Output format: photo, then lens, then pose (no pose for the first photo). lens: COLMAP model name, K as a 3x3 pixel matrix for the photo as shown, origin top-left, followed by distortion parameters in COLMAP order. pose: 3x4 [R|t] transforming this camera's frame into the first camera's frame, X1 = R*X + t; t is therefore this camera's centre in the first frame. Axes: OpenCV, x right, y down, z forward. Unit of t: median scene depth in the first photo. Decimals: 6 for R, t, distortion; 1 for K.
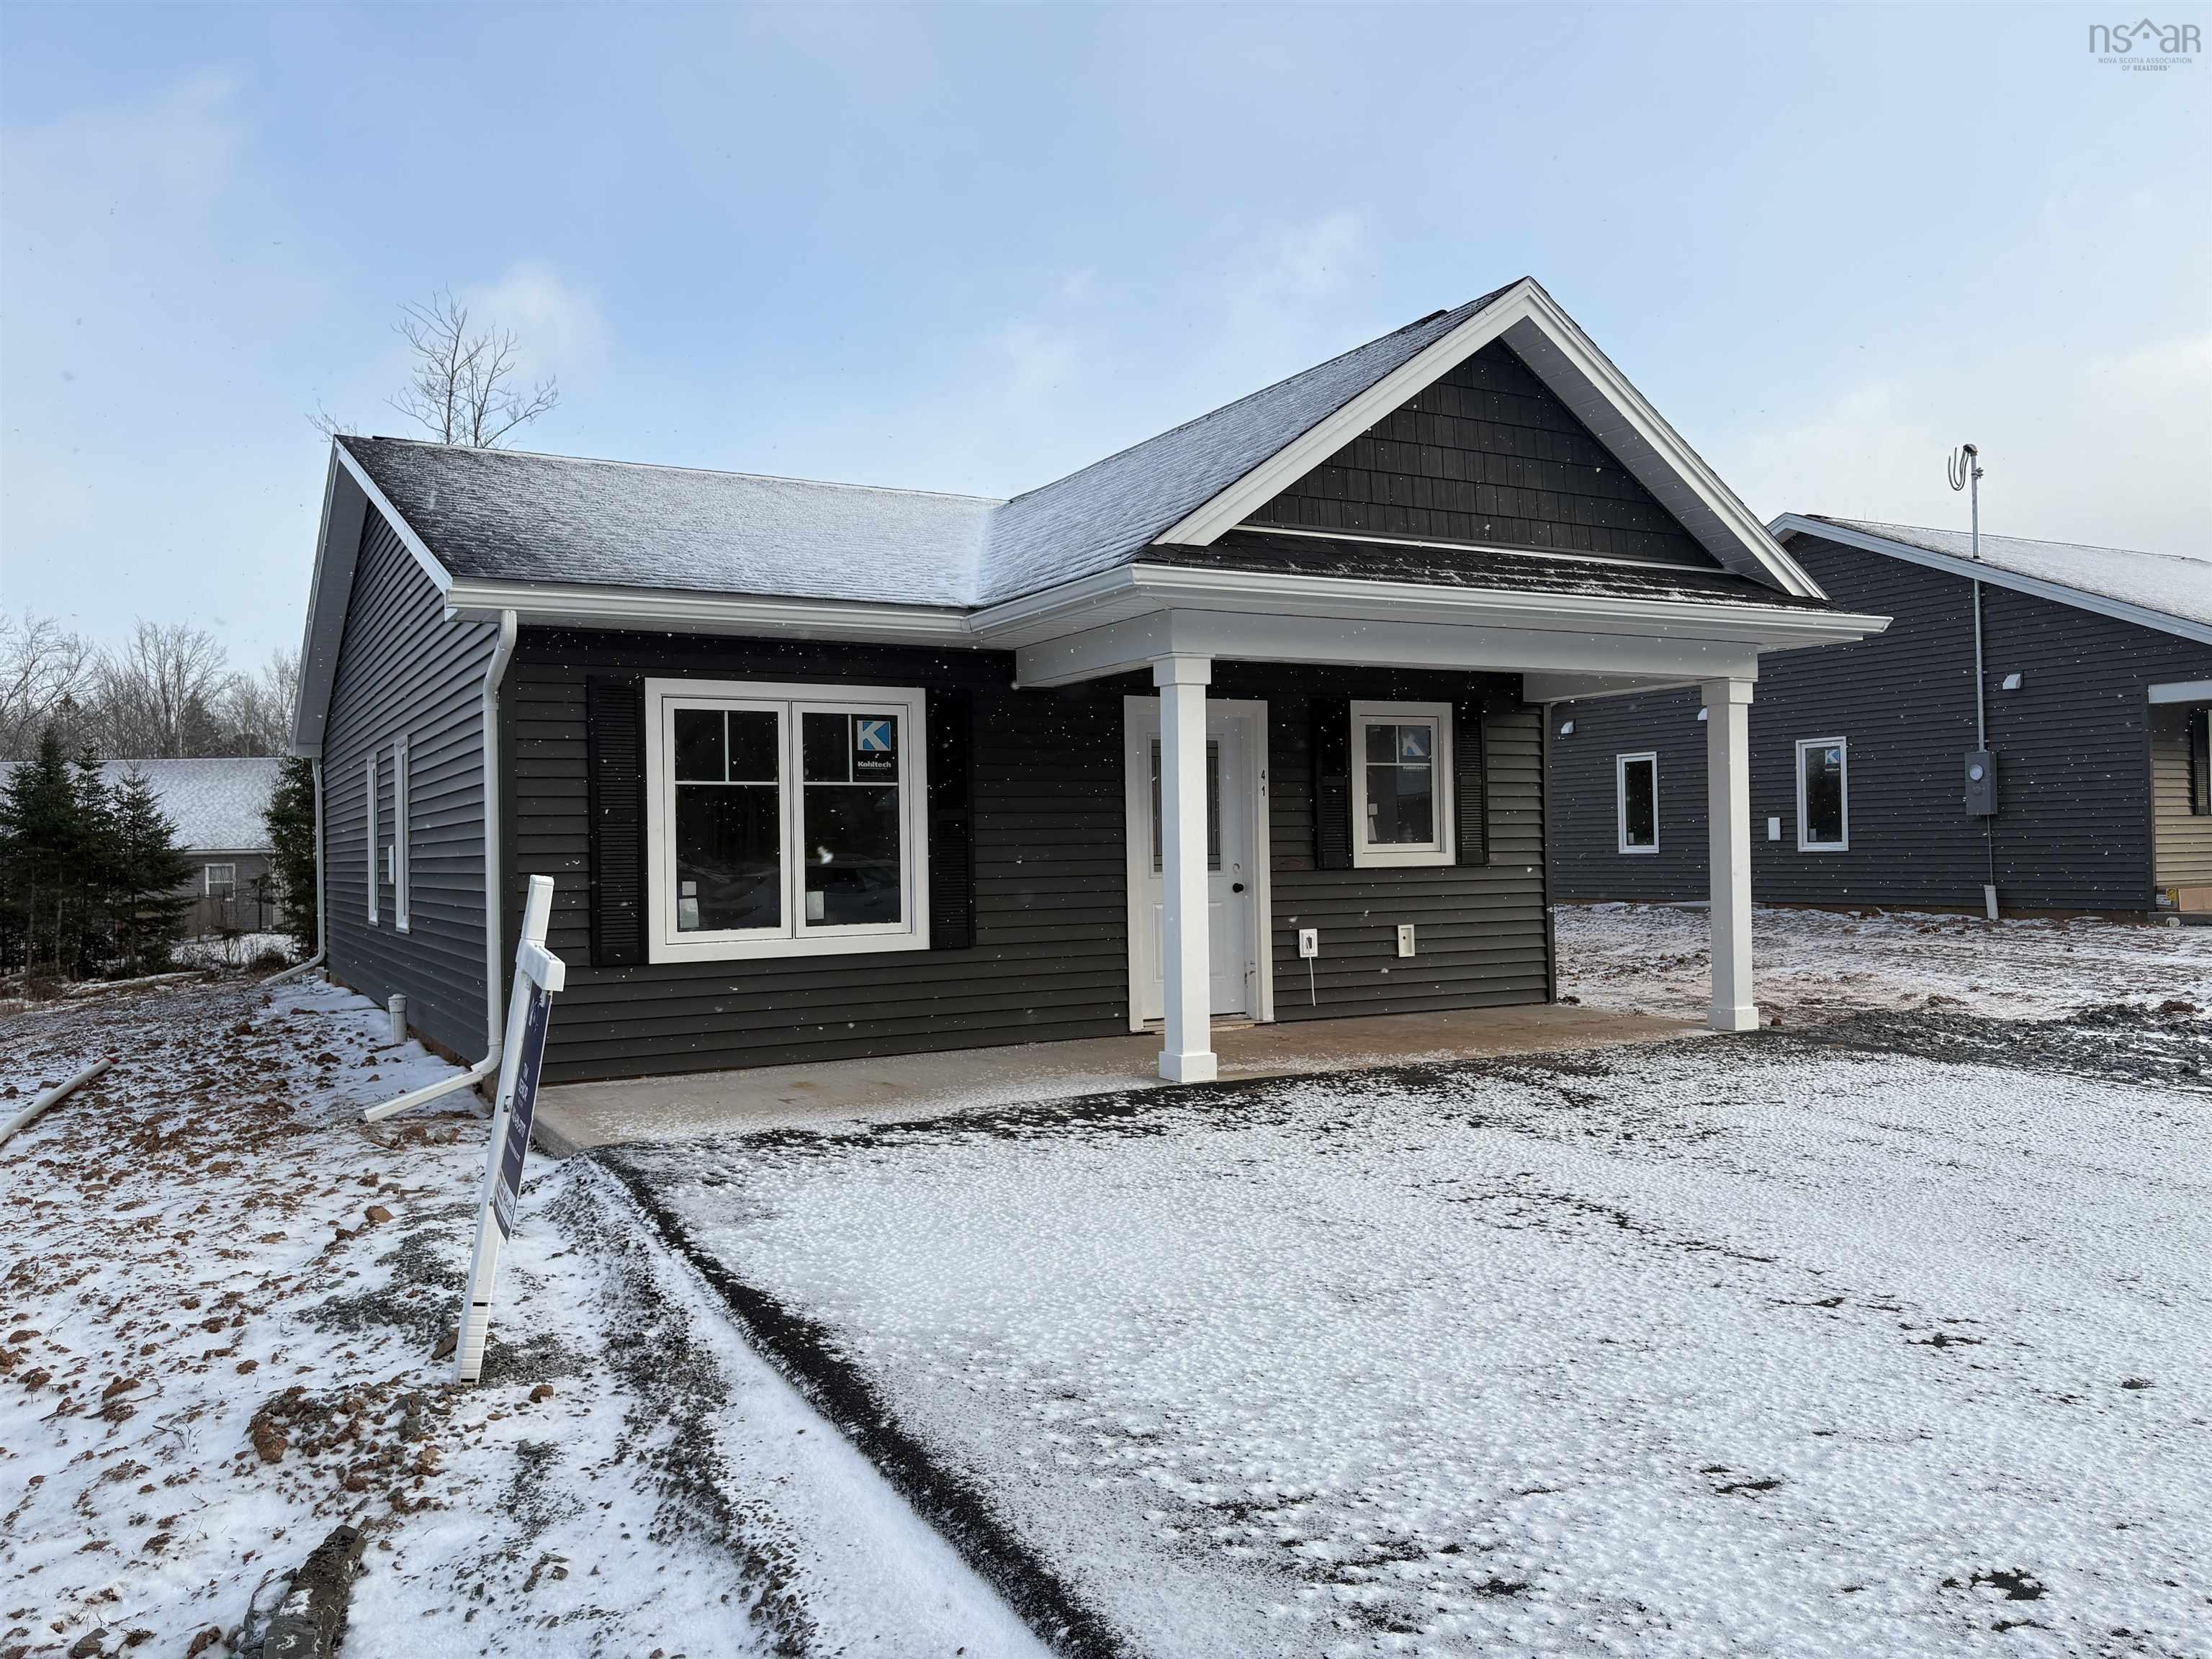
lens RADIAL K [[1660.1, 0, 1103.4], [0, 1660.1, 833.2], [0, 0, 1]] dist [0.050398, -0.011878]
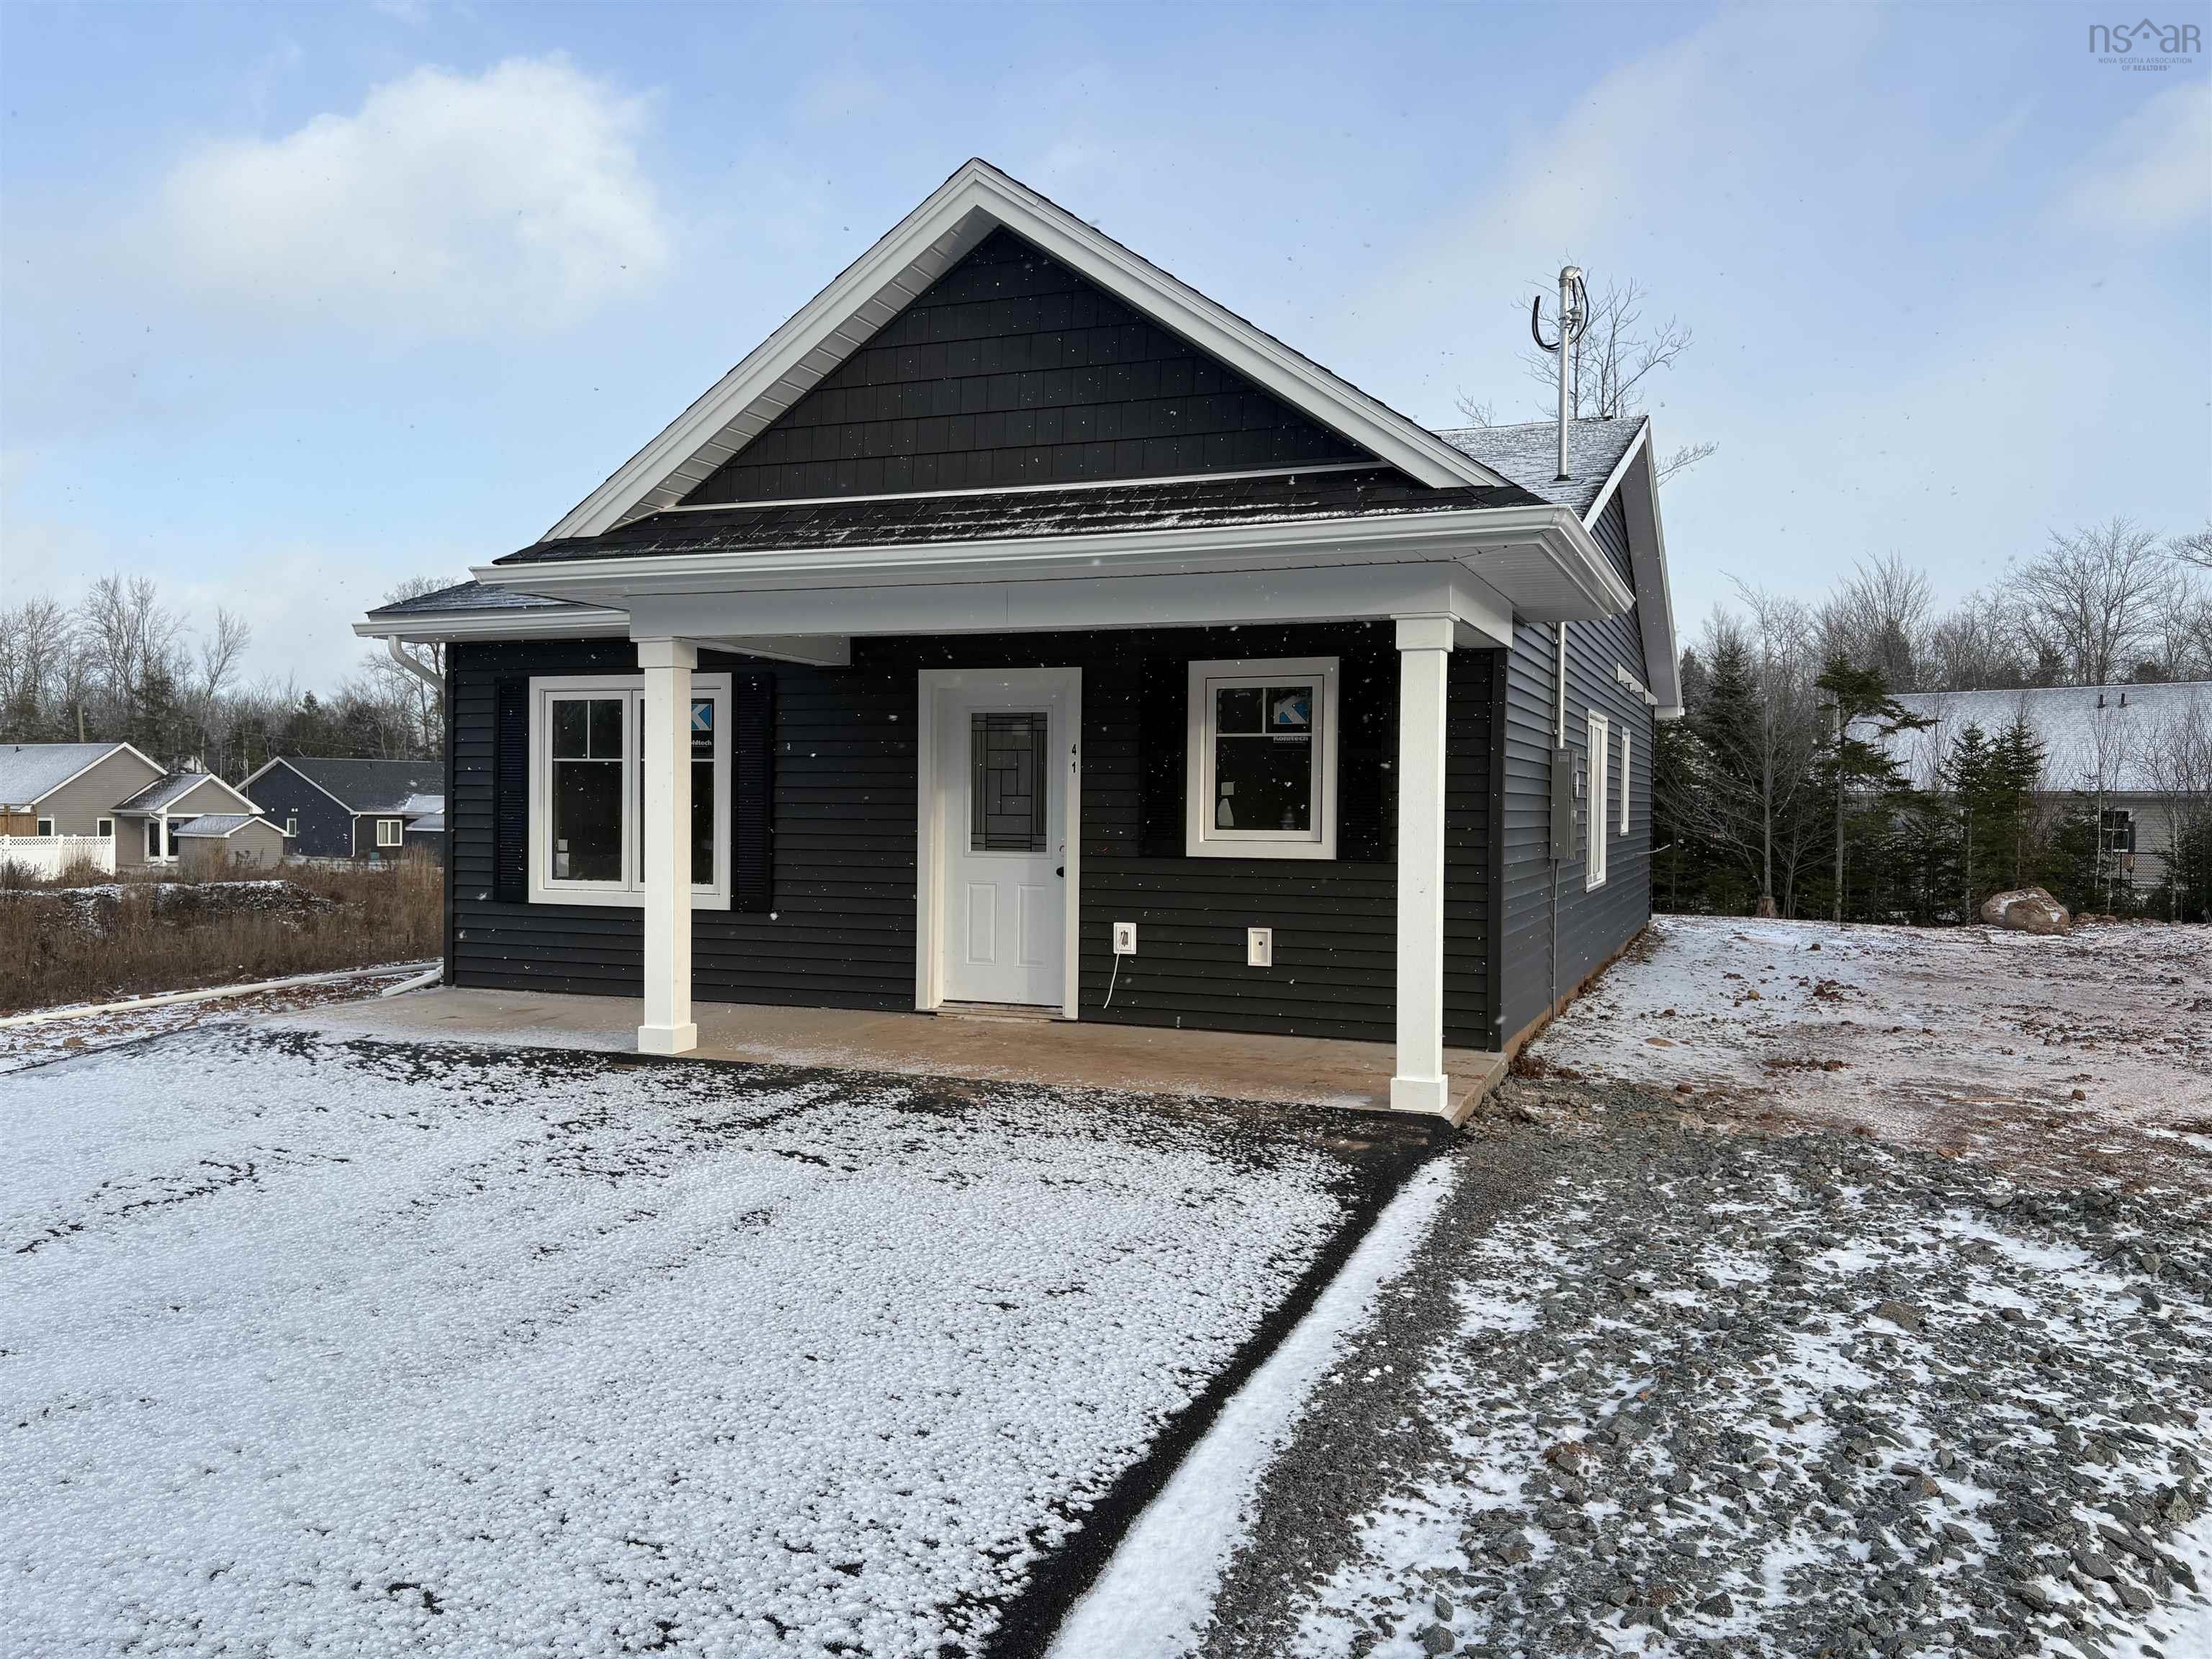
lens RADIAL K [[1660.1, 0, 1110.8], [0, 1660.1, 829.3], [0, 0, 1]] dist [0.050398, -0.011878]
pose [[0.646655, 0.035513, -0.761956, 0.879935], [-0.014733, 0.999311, 0.034071, -0.024729], [0.762640, -0.010806, 0.646732, 0.465287]]
